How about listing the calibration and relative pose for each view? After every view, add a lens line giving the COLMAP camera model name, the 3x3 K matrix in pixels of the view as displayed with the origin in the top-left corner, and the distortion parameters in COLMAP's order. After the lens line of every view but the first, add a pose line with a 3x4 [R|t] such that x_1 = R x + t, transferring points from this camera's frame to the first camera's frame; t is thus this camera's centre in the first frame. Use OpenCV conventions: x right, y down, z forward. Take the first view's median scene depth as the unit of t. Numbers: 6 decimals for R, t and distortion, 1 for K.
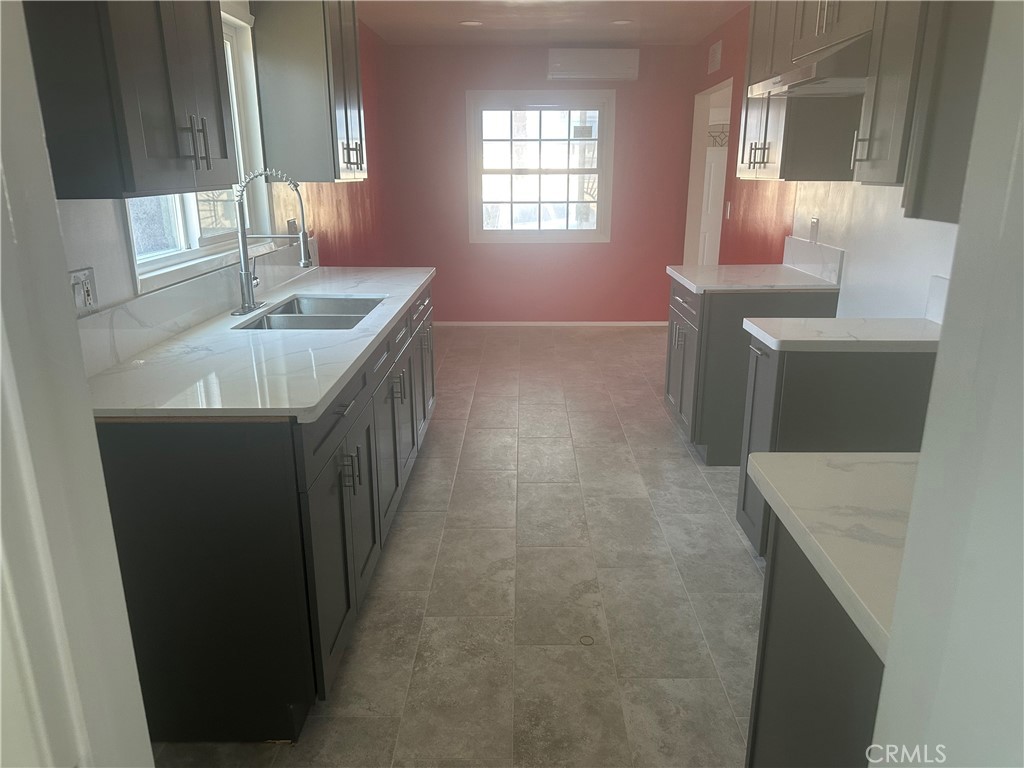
lens RADIAL K [[718.4, 0, 514.9], [0, 718.4, 383.8], [0, 0, 1]] dist [0.120818, -0.191385]
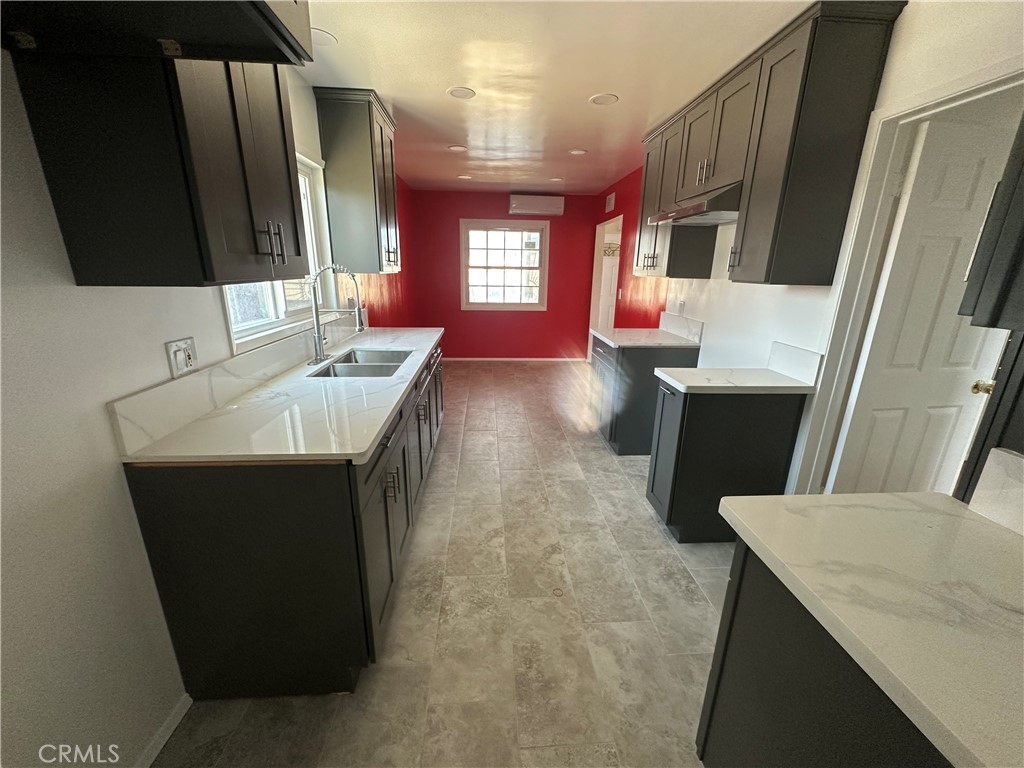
lens RADIAL K [[410.5, 0, 509.4], [0, 410.5, 388.1], [0, 0, 1]] dist [0.001409, 0.000143]
pose [[0.997655, -0.001223, 0.068437, -0.042821], [0.001184, 0.999999, 0.000624, -0.044720], [-0.068437, -0.000541, 0.997655, 0.151174]]
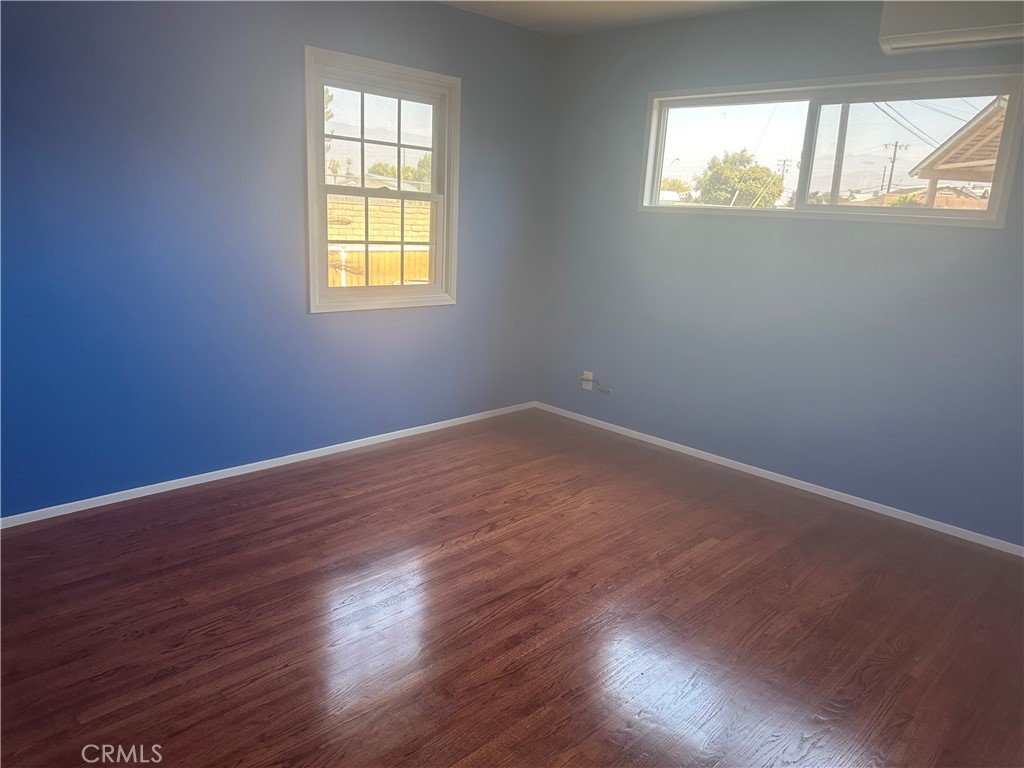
lens RADIAL K [[718.4, 0, 514.9], [0, 718.4, 383.8], [0, 0, 1]] dist [0.120818, -0.191385]
pose [[0.690596, -0.136182, 0.710304, -0.900753], [0.162113, 0.986270, 0.031476, -0.326832], [-0.704838, 0.093412, 0.703191, 1.221094]]
